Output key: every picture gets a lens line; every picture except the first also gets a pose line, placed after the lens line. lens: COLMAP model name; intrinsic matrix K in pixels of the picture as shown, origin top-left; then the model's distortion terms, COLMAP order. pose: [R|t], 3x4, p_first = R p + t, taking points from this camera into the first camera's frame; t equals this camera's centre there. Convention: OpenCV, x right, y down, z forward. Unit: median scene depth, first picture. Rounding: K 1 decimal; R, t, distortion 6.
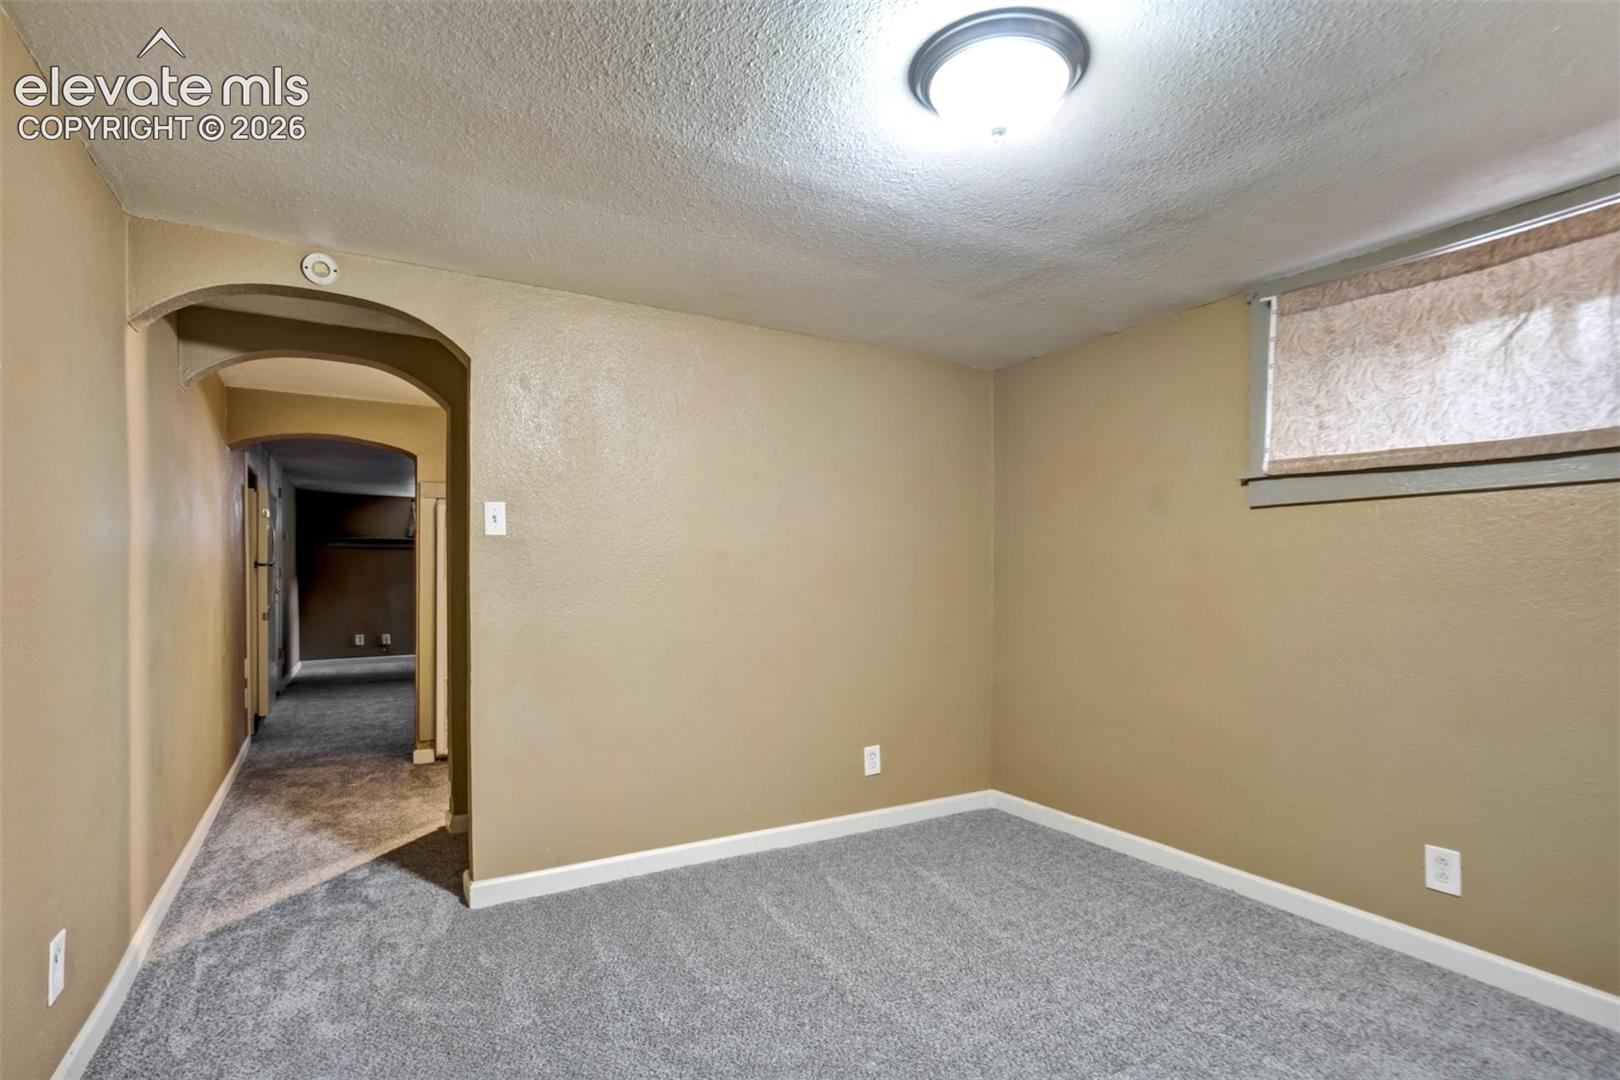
lens RADIAL K [[770.0, 0, 812.3], [0, 770.0, 587.6], [0, 0, 1]] dist [-0.000155, 0.000017]
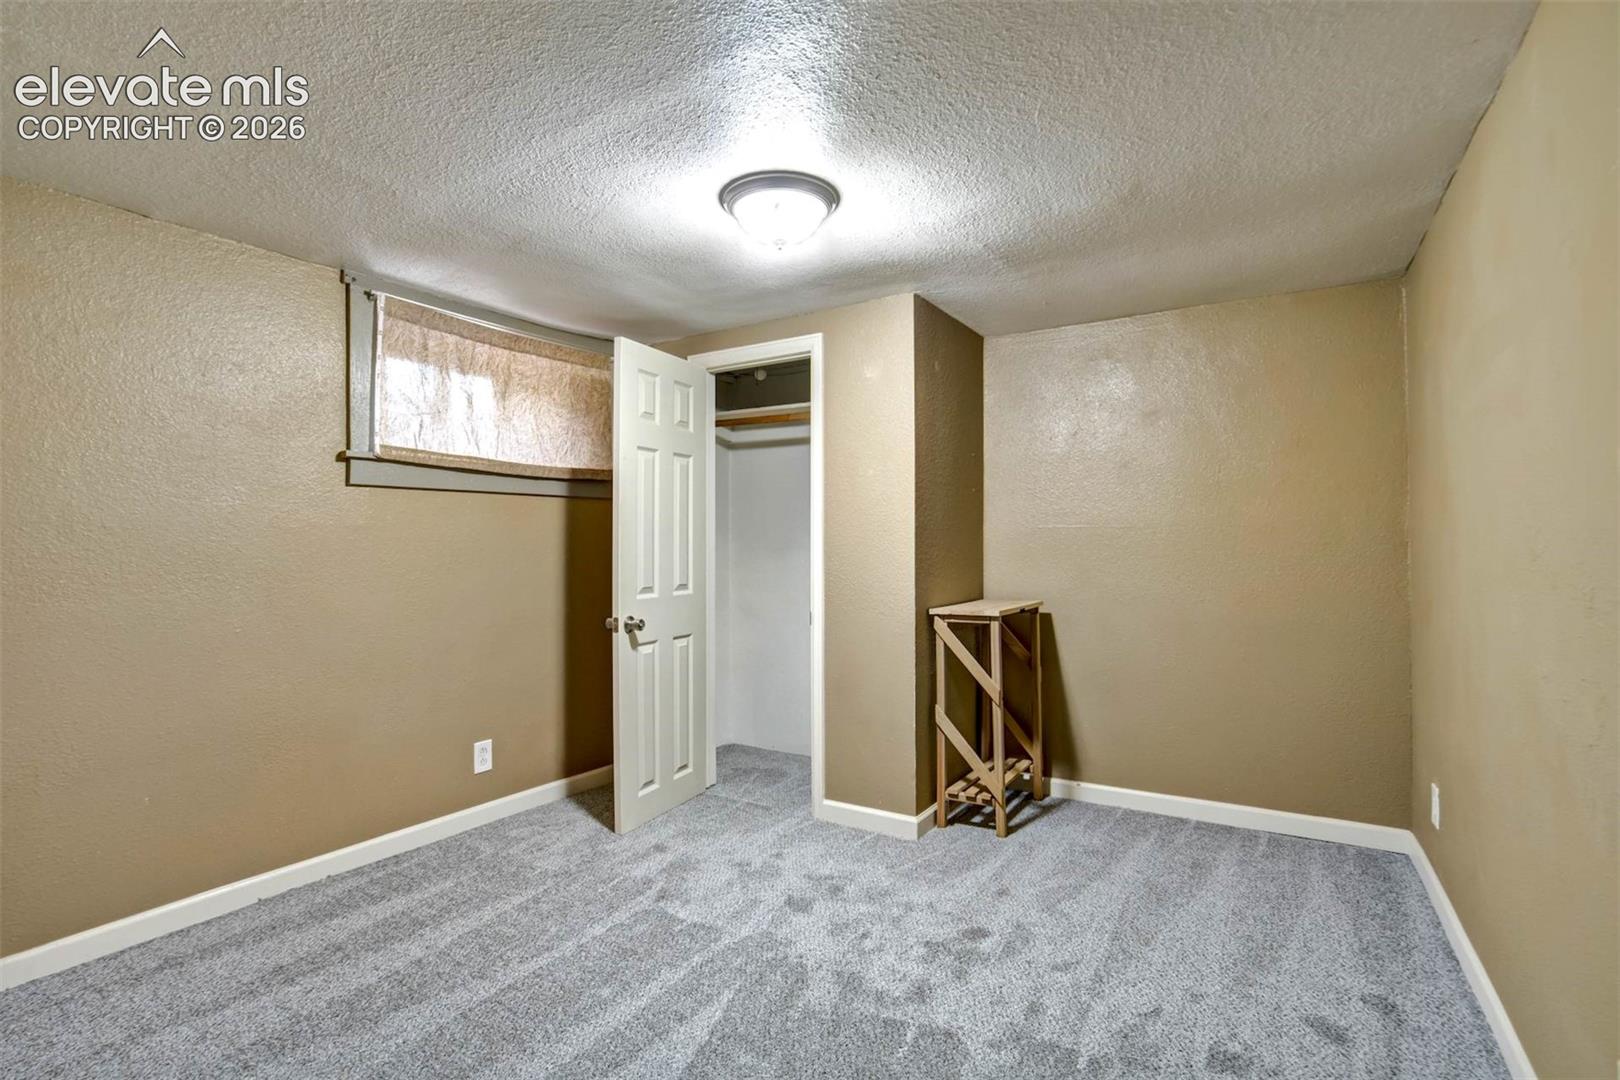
lens RADIAL K [[782.8, 0, 810.0], [0, 782.8, 540.0], [0, 0, 1]] dist [-0.000070, 0.000067]
pose [[-0.463799, 0.001804, 0.885938, -0.681572], [0.020584, 0.999750, 0.008741, -0.030561], [-0.885701, 0.022290, -0.463721, 1.028716]]
